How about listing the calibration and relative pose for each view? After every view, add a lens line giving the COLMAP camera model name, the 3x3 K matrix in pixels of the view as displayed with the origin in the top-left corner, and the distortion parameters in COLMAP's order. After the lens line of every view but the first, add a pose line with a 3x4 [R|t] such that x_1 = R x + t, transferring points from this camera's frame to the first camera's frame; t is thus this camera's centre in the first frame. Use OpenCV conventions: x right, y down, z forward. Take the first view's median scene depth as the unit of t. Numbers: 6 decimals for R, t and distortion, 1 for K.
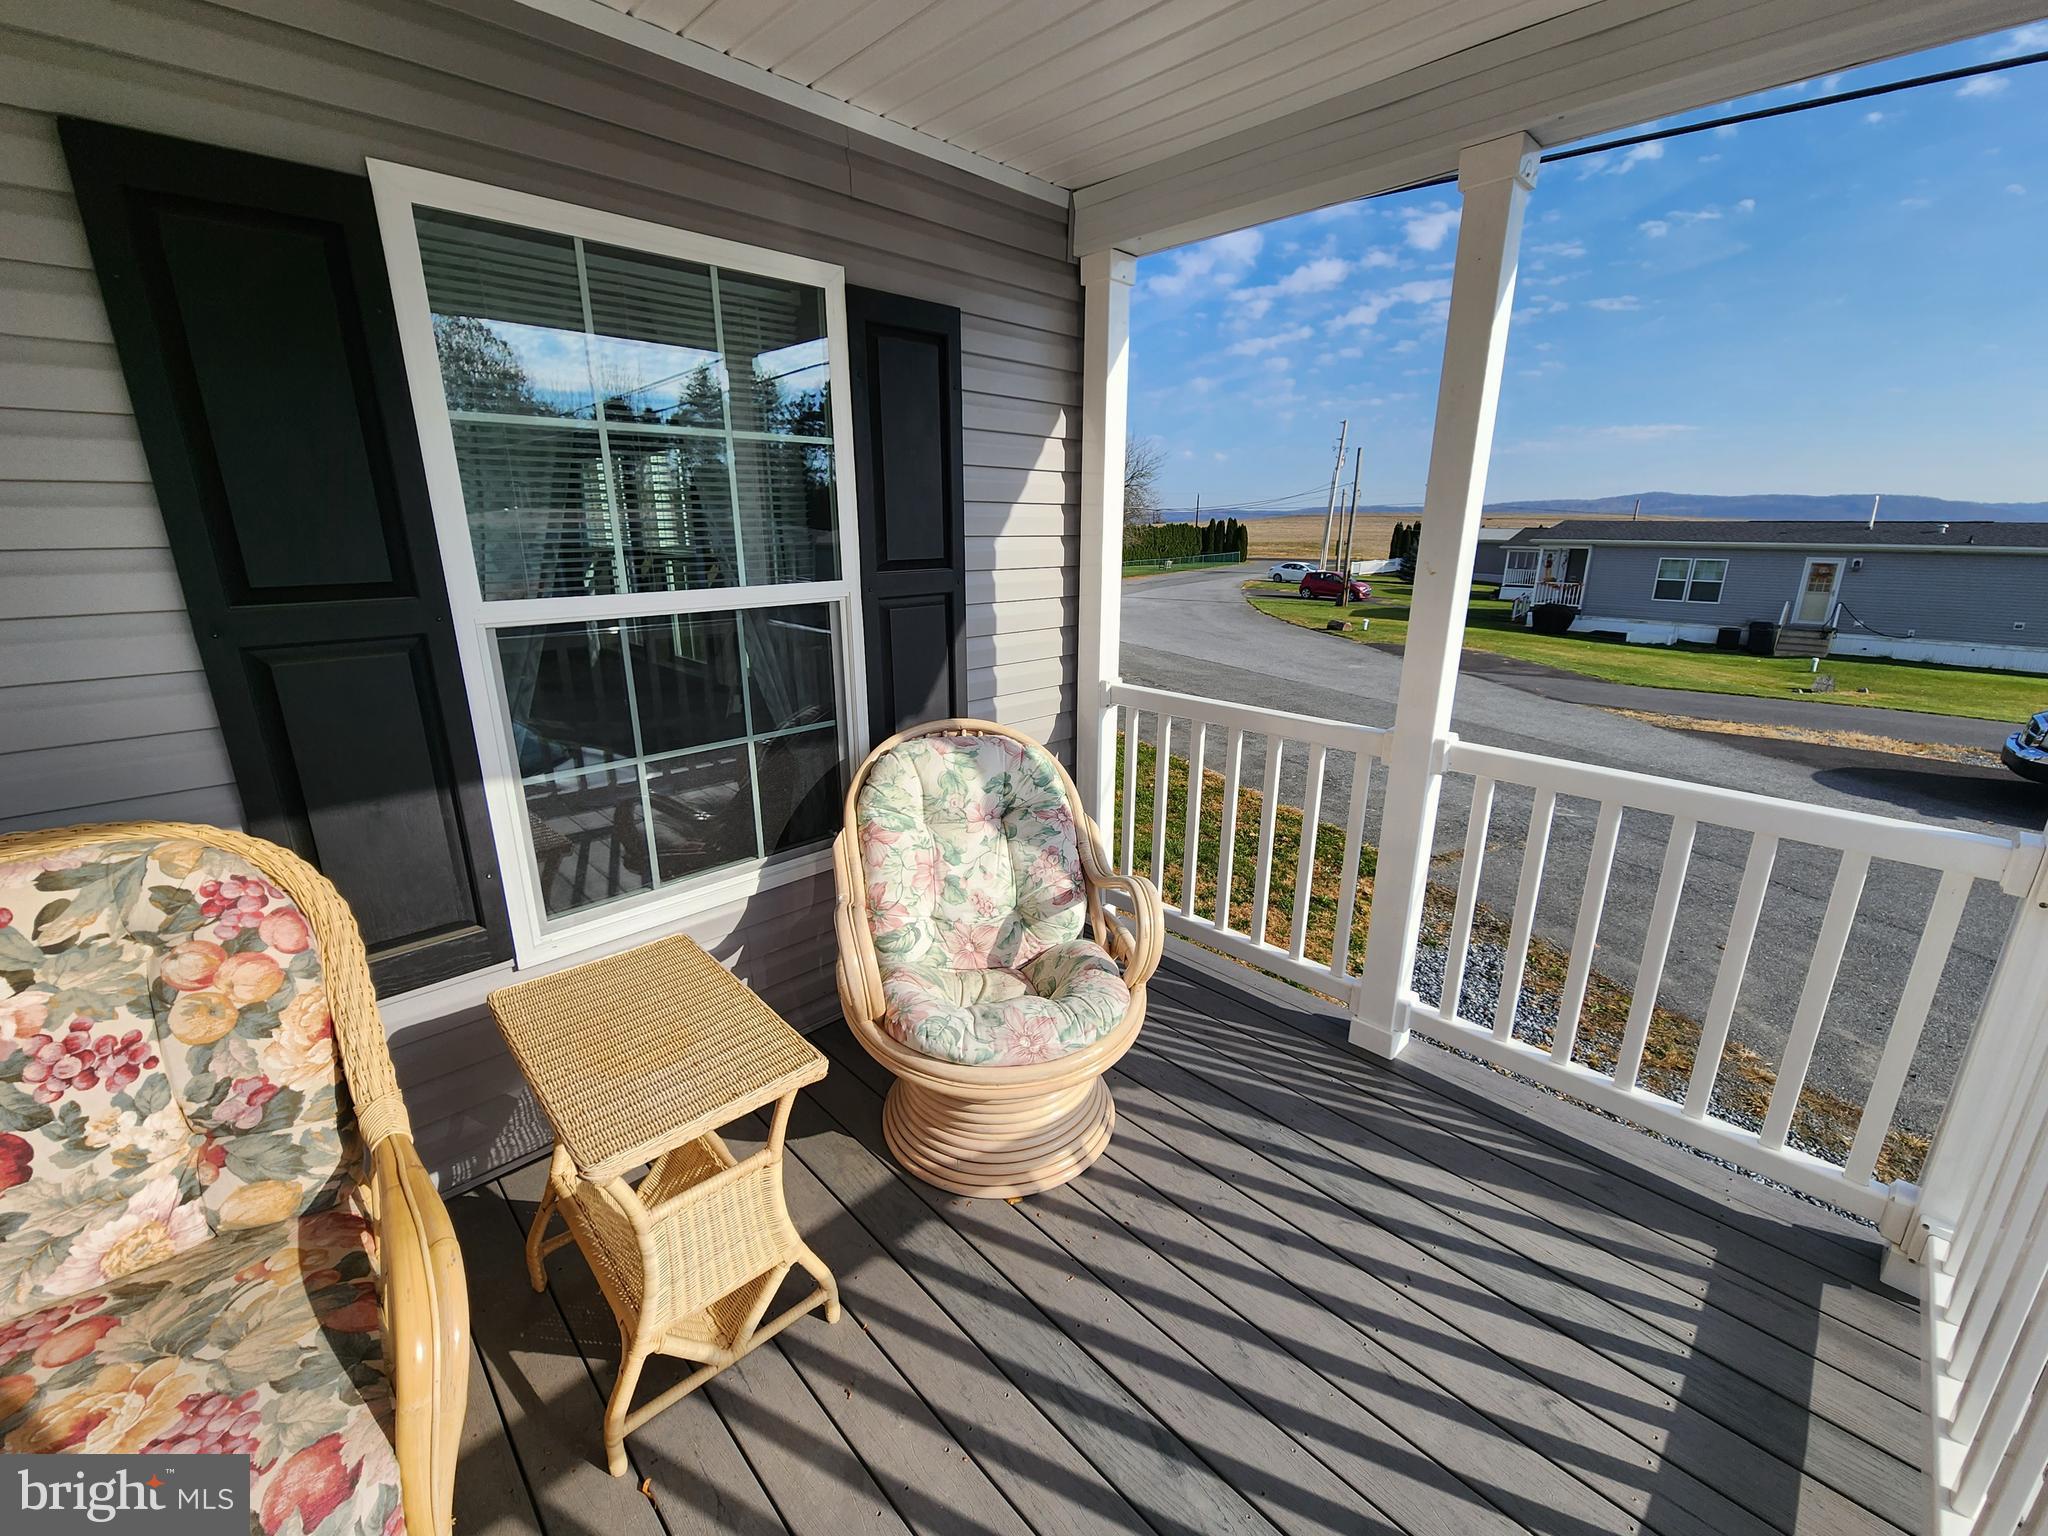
lens RADIAL K [[838.2, 0, 1027.6], [0, 838.2, 765.1], [0, 0, 1]] dist [0.006949, -0.004524]
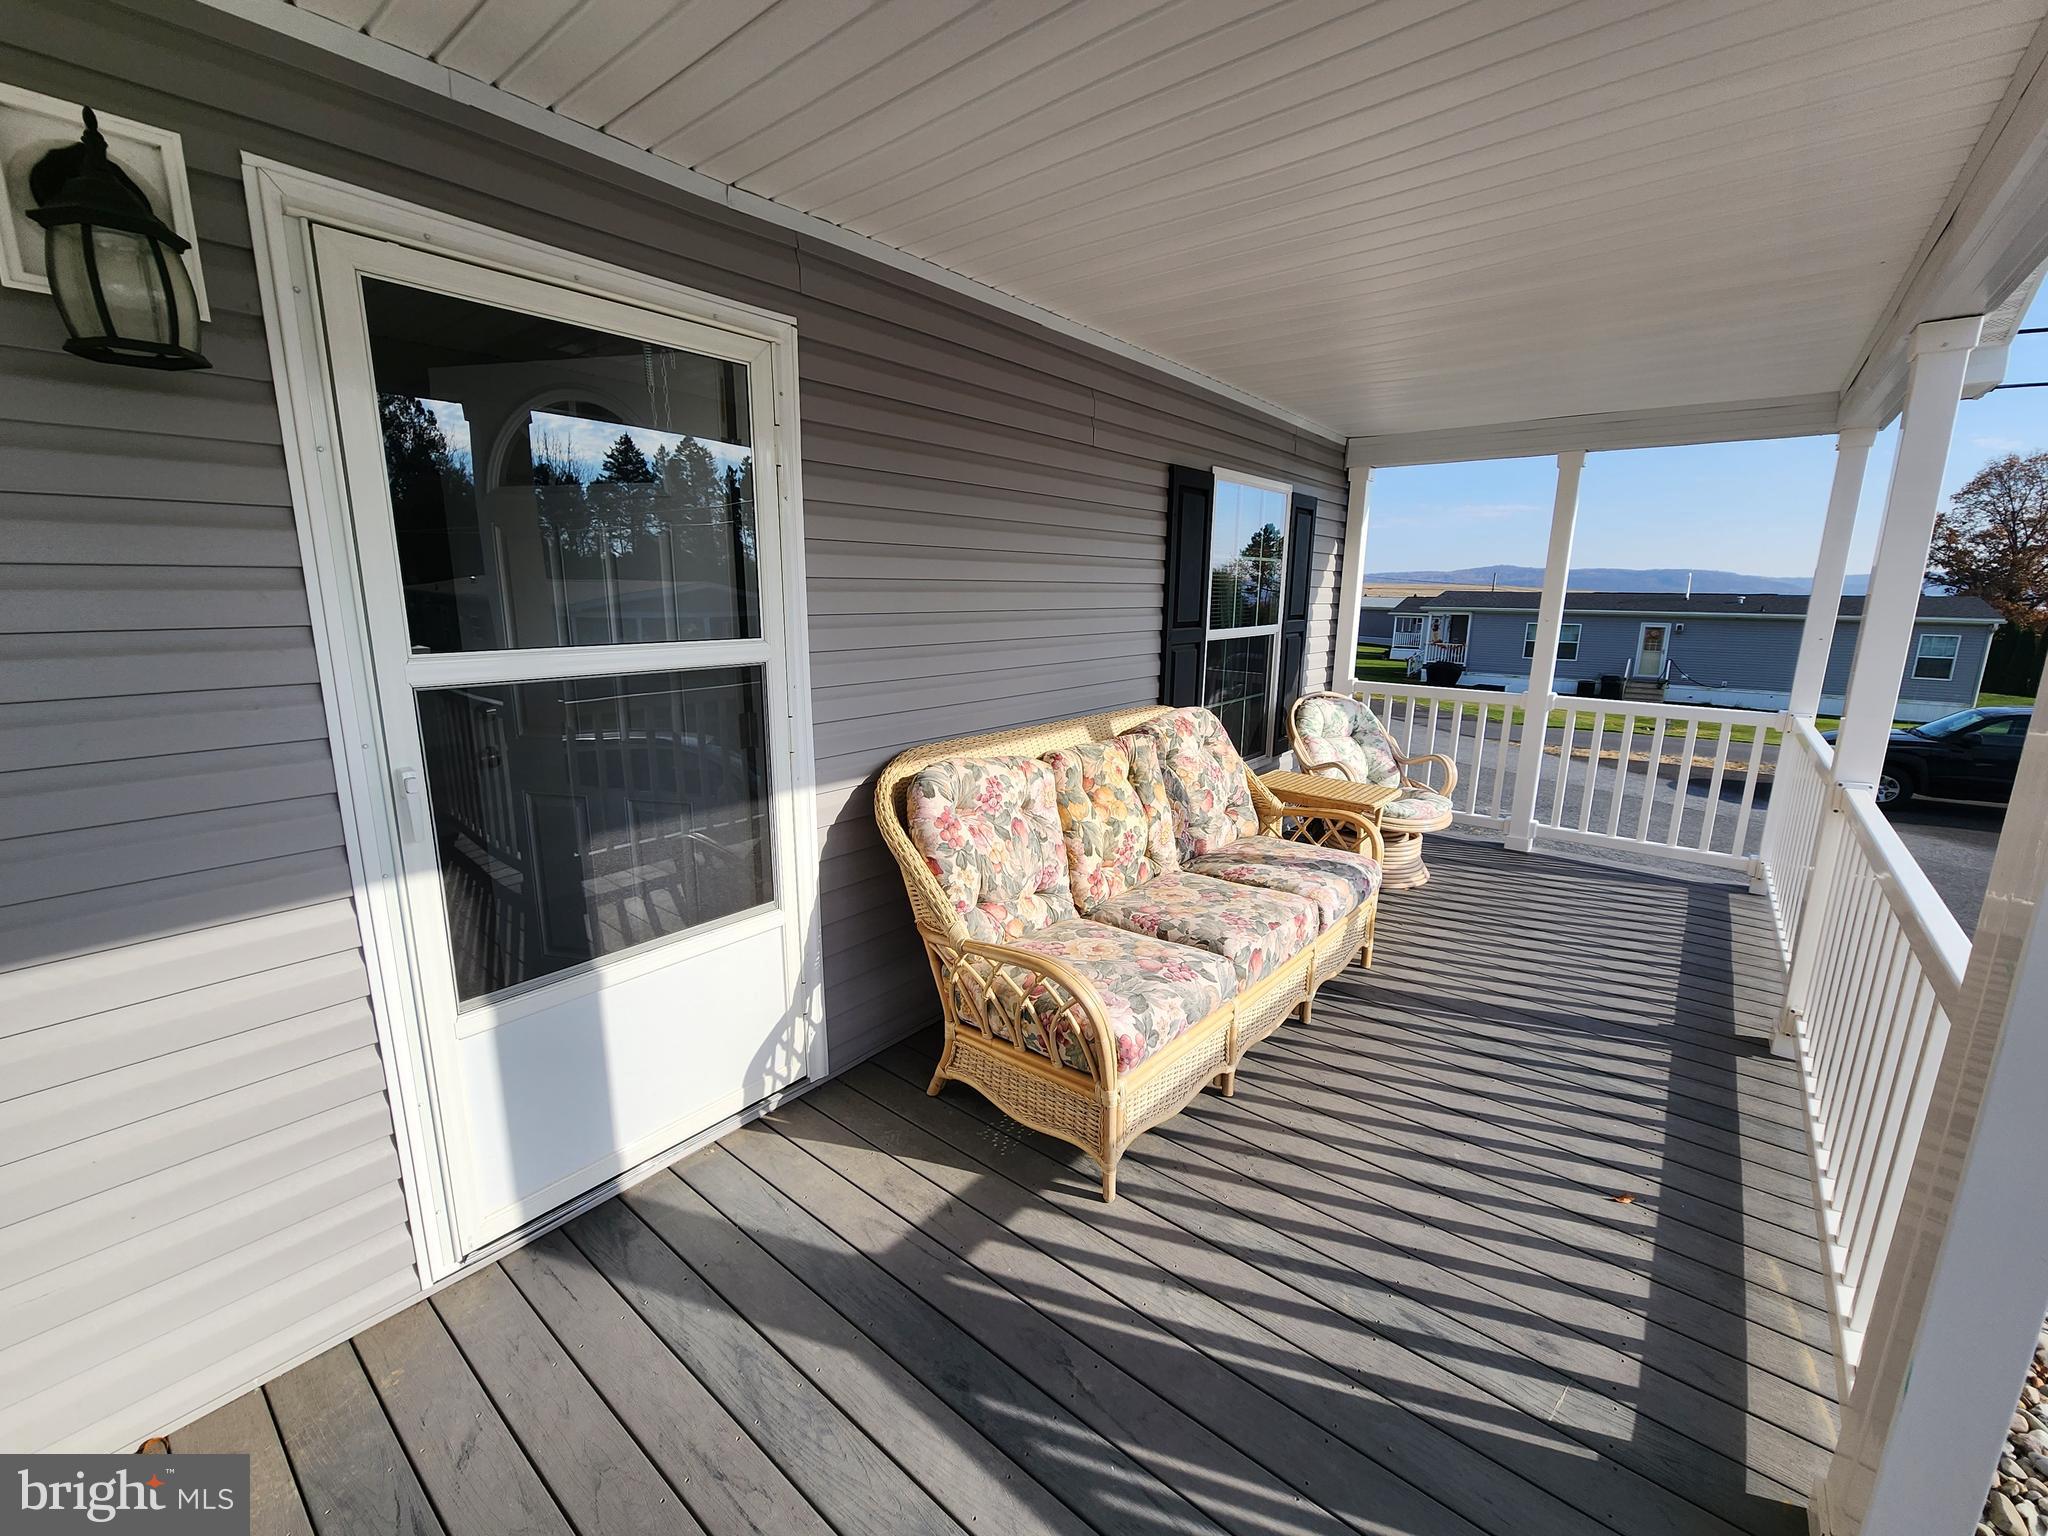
lens RADIAL K [[838.2, 0, 1027.6], [0, 838.2, 765.1], [0, 0, 1]] dist [0.006949, -0.004524]
pose [[0.993318, -0.016631, 0.114208, -0.251942], [0.025006, 0.997070, -0.072290, 0.062200], [-0.112671, 0.074662, 0.990823, -0.228718]]
